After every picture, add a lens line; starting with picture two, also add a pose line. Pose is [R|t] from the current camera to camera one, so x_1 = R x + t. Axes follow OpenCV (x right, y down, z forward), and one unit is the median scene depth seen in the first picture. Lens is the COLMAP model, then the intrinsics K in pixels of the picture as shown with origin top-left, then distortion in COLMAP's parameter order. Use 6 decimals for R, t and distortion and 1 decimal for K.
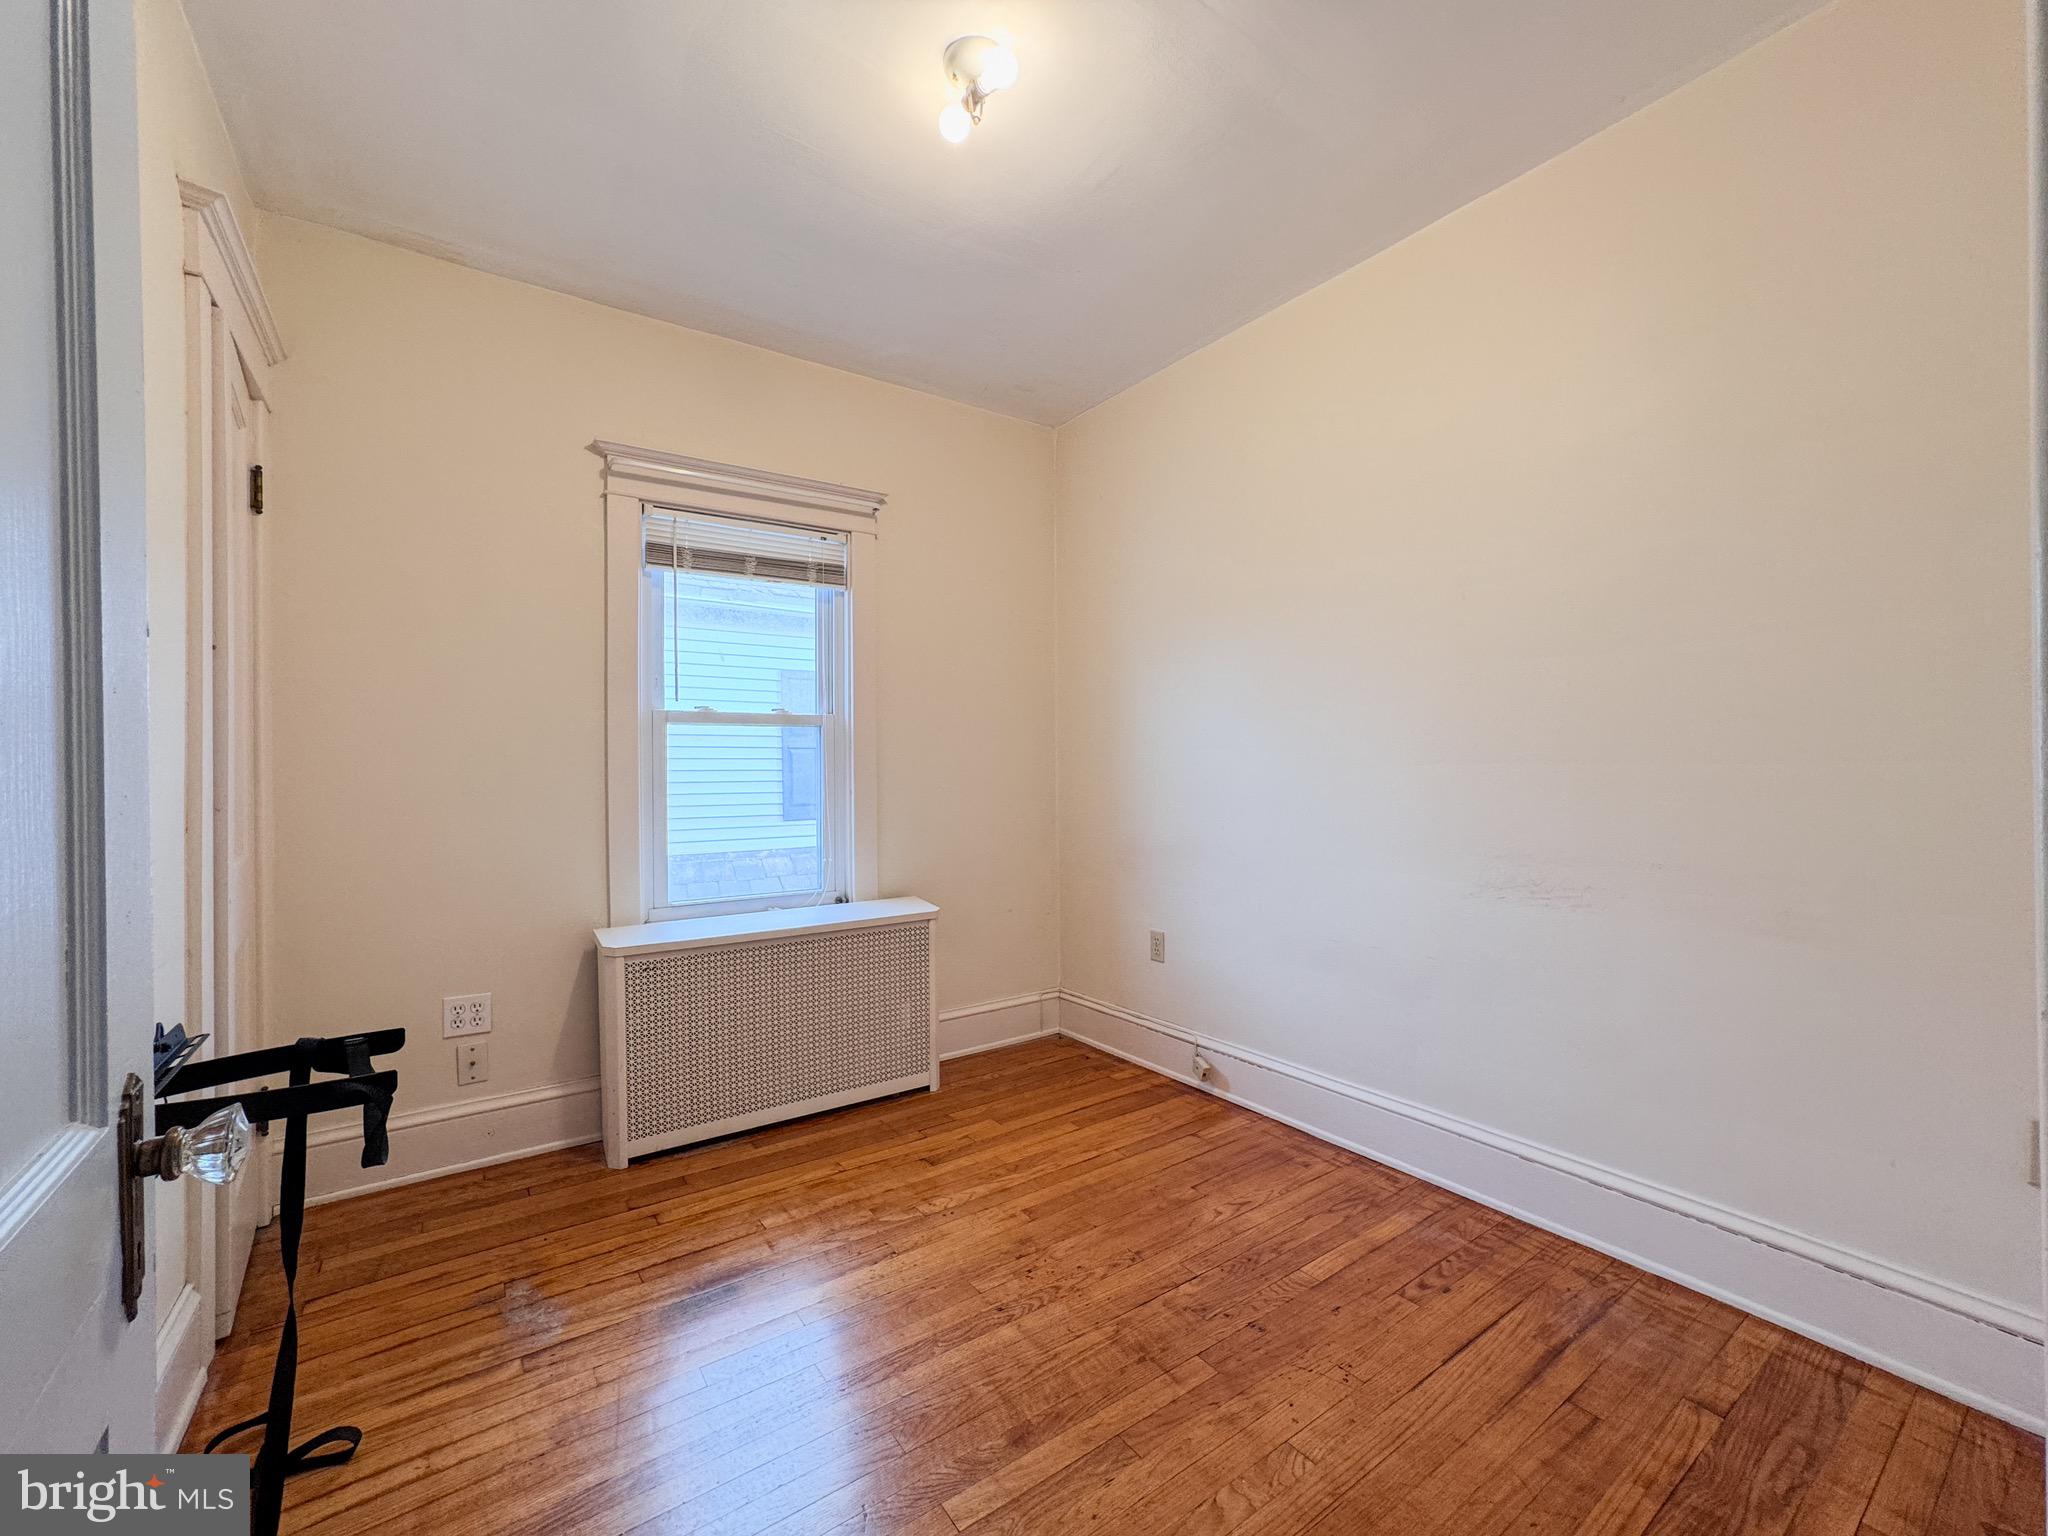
lens RADIAL K [[847.0, 0, 1024.0], [0, 847.0, 768.0], [0, 0, 1]] dist [-0.000076, -0.000097]
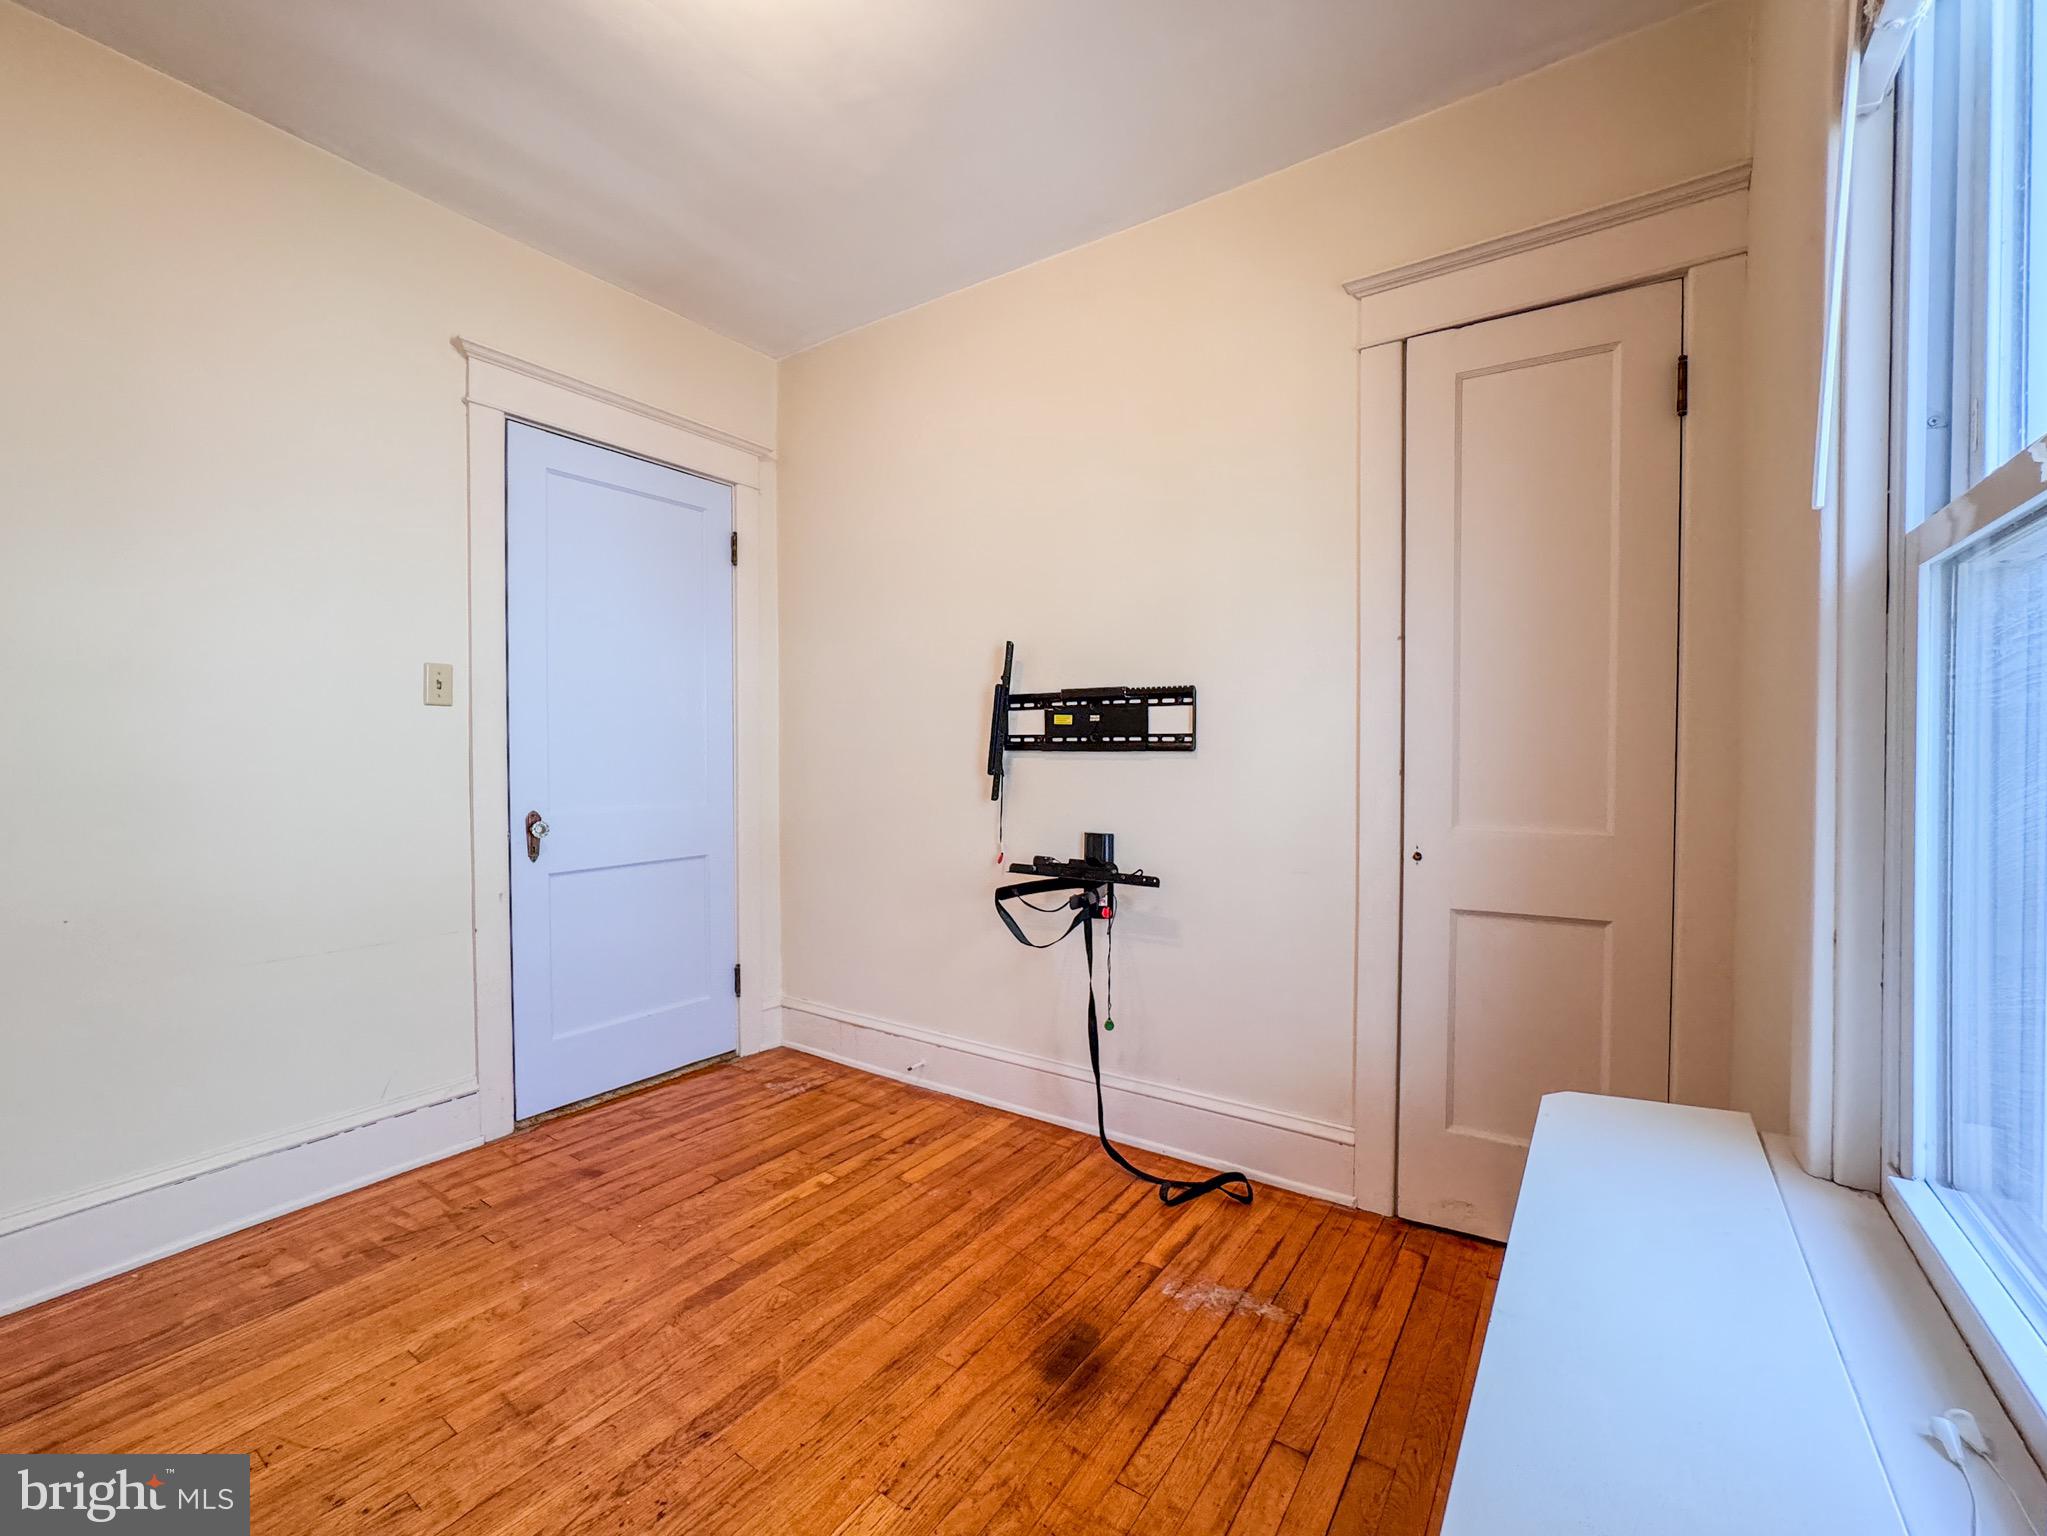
lens RADIAL K [[846.6, 0, 1023.5], [0, 846.6, 768.0], [0, 0, 1]] dist [-0.000076, -0.000097]
pose [[-0.934390, 0.019036, -0.355743, -0.037852], [0.008843, 0.999503, 0.030257, 0.001755], [0.356142, 0.025126, -0.934094, 1.930291]]
